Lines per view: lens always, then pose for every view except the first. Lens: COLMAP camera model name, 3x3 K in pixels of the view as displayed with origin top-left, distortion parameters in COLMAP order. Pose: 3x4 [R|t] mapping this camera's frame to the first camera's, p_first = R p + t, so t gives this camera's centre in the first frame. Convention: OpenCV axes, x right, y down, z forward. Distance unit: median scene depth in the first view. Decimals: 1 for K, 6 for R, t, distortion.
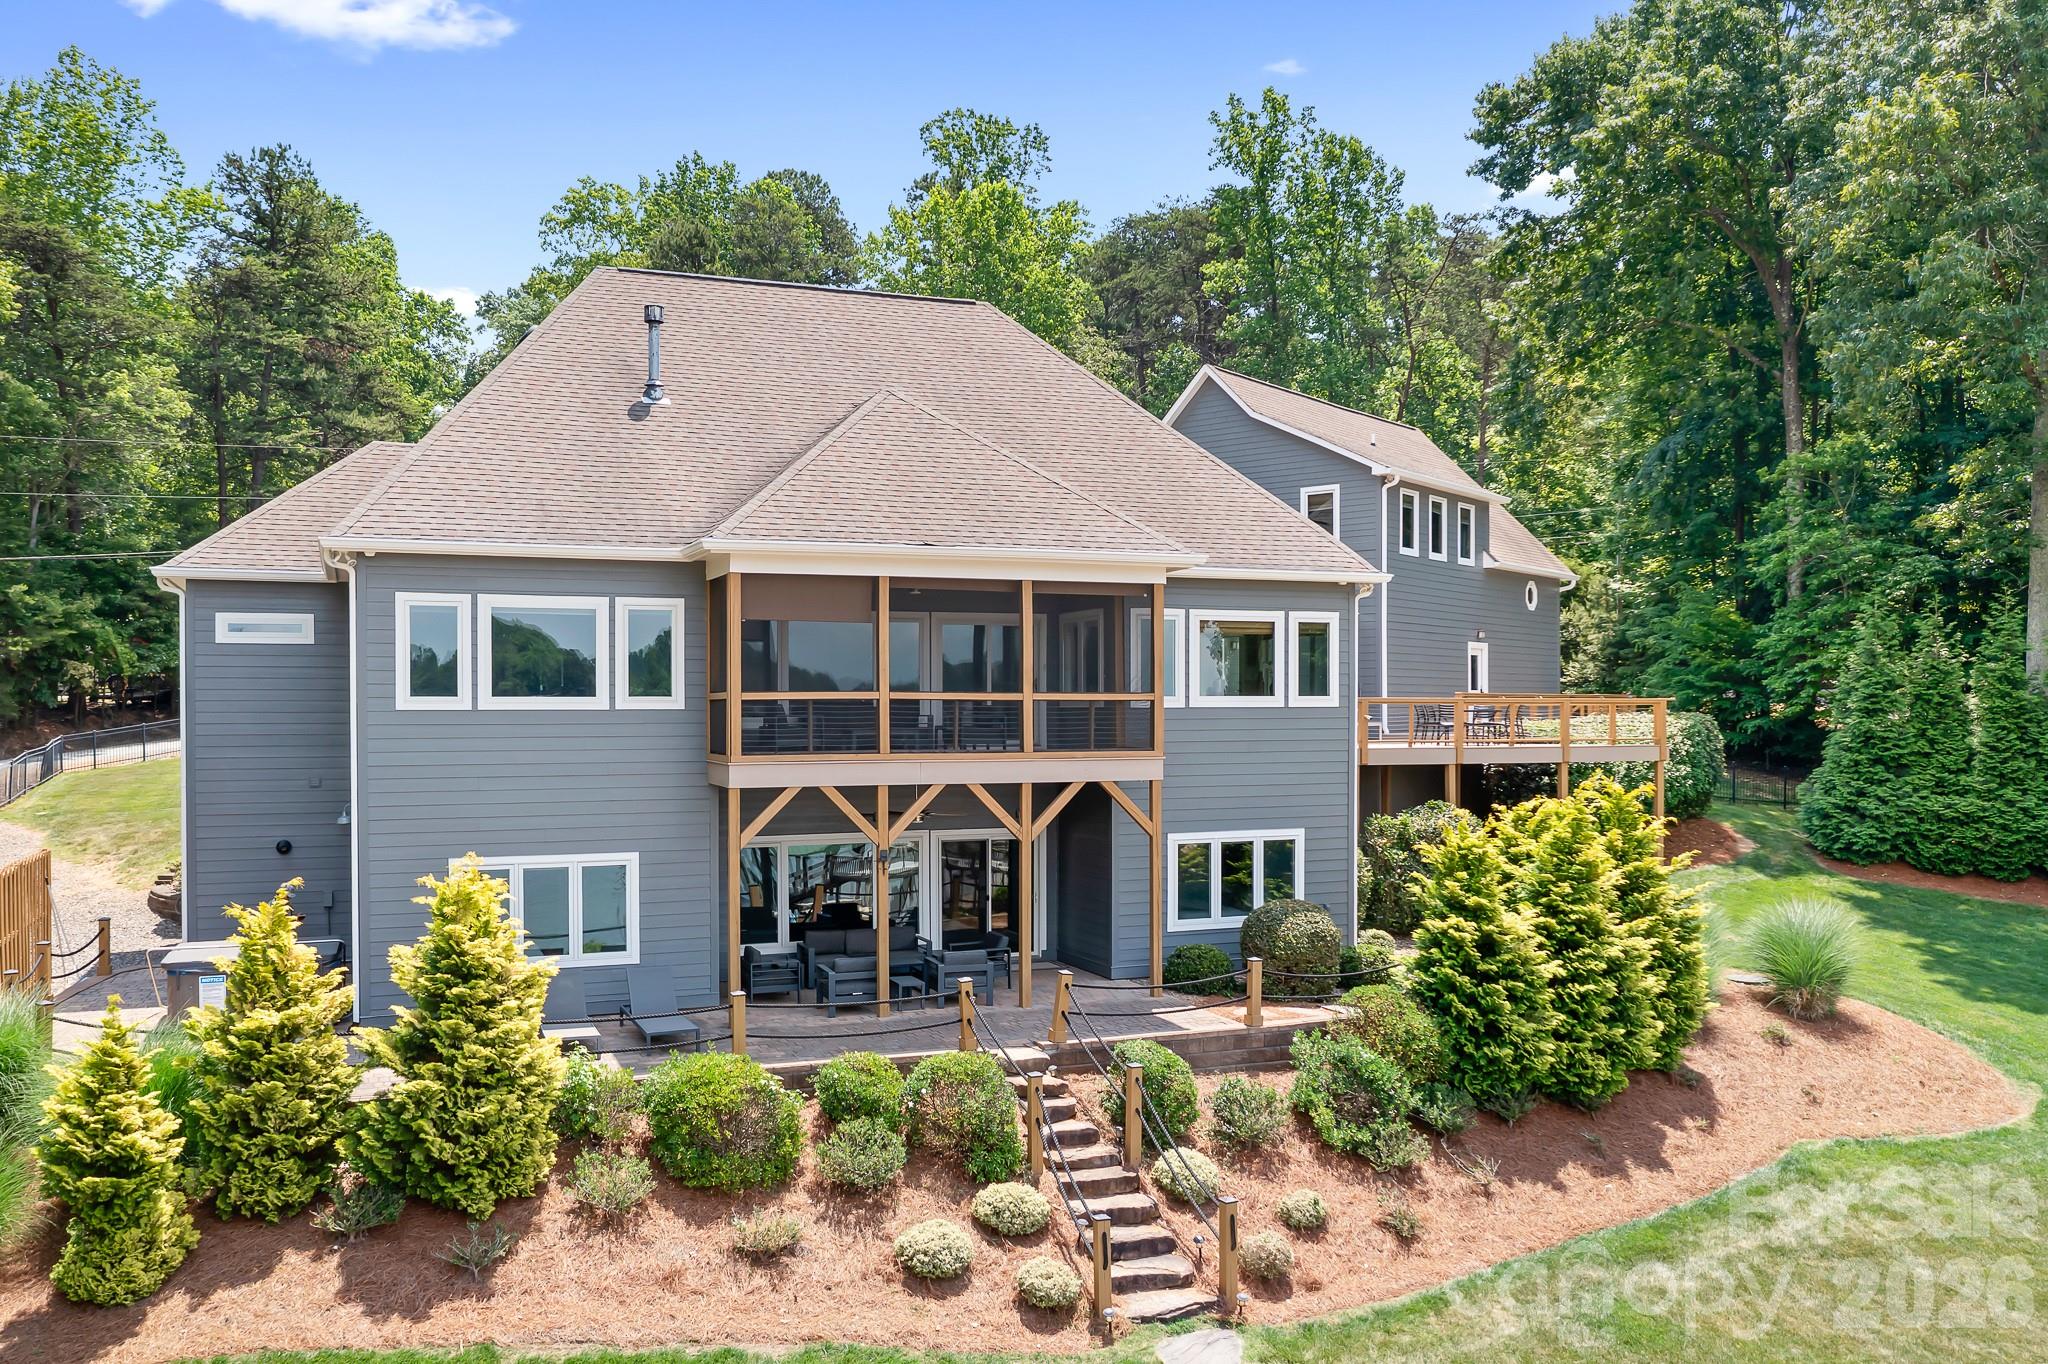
lens RADIAL K [[1667.2, 0, 1025.4], [0, 1667.2, 736.5], [0, 0, 1]] dist [-0.013140, -0.003761]
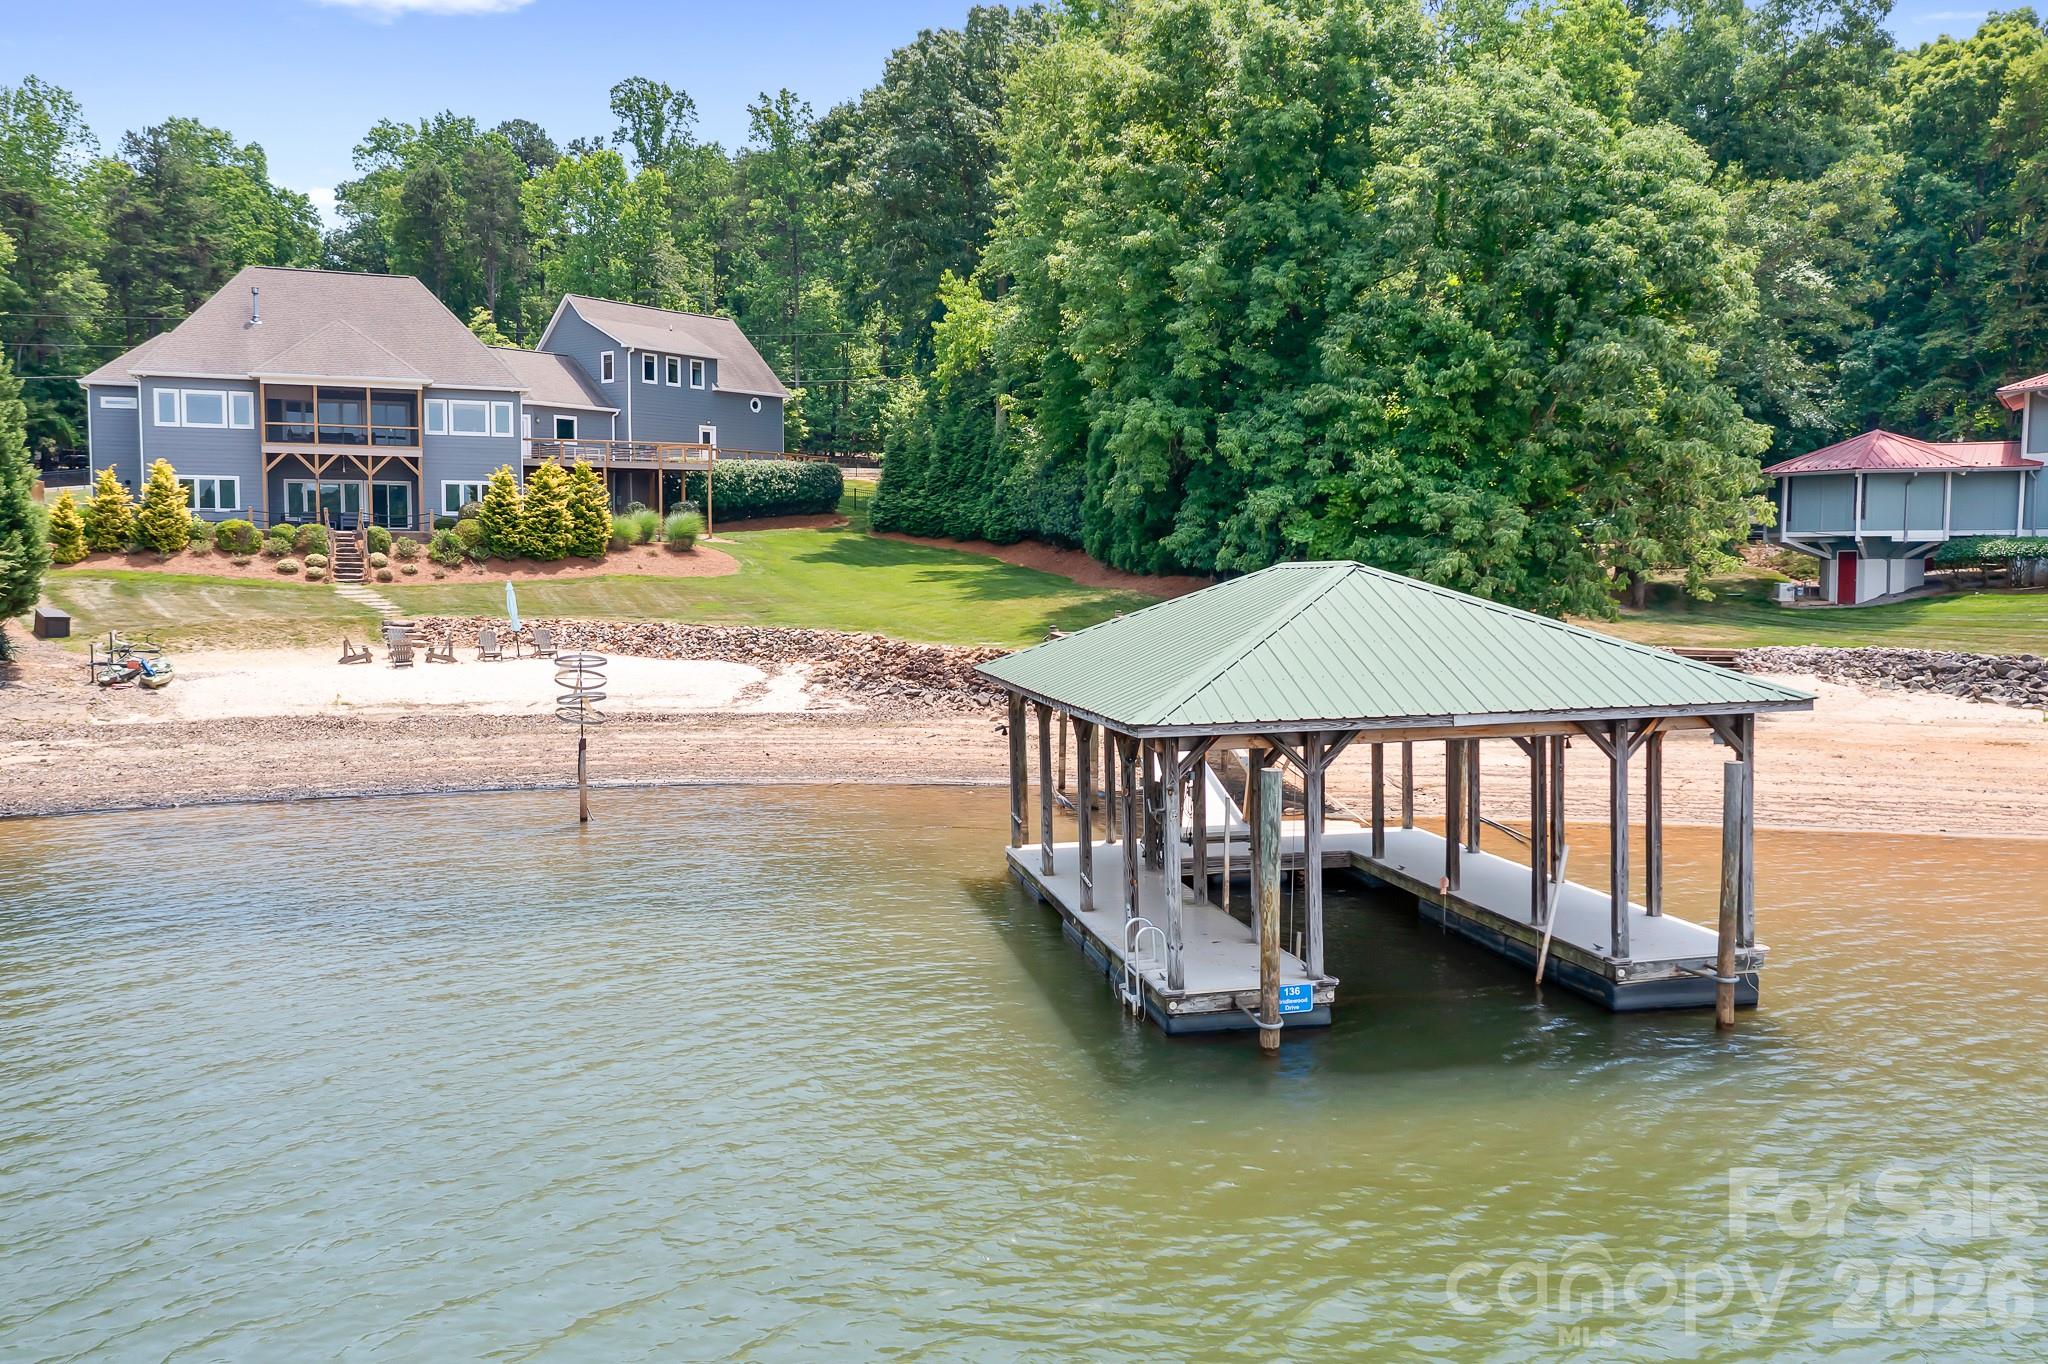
lens RADIAL K [[1580.6, 0, 963.5], [0, 1580.6, 691.4], [0, 0, 1]] dist [-0.012475, -0.003733]
pose [[0.999864, 0.011308, 0.012034, 0.911641], [-0.012222, 0.996815, 0.078802, 0.187727], [-0.011104, -0.078938, 0.996818, -1.646858]]
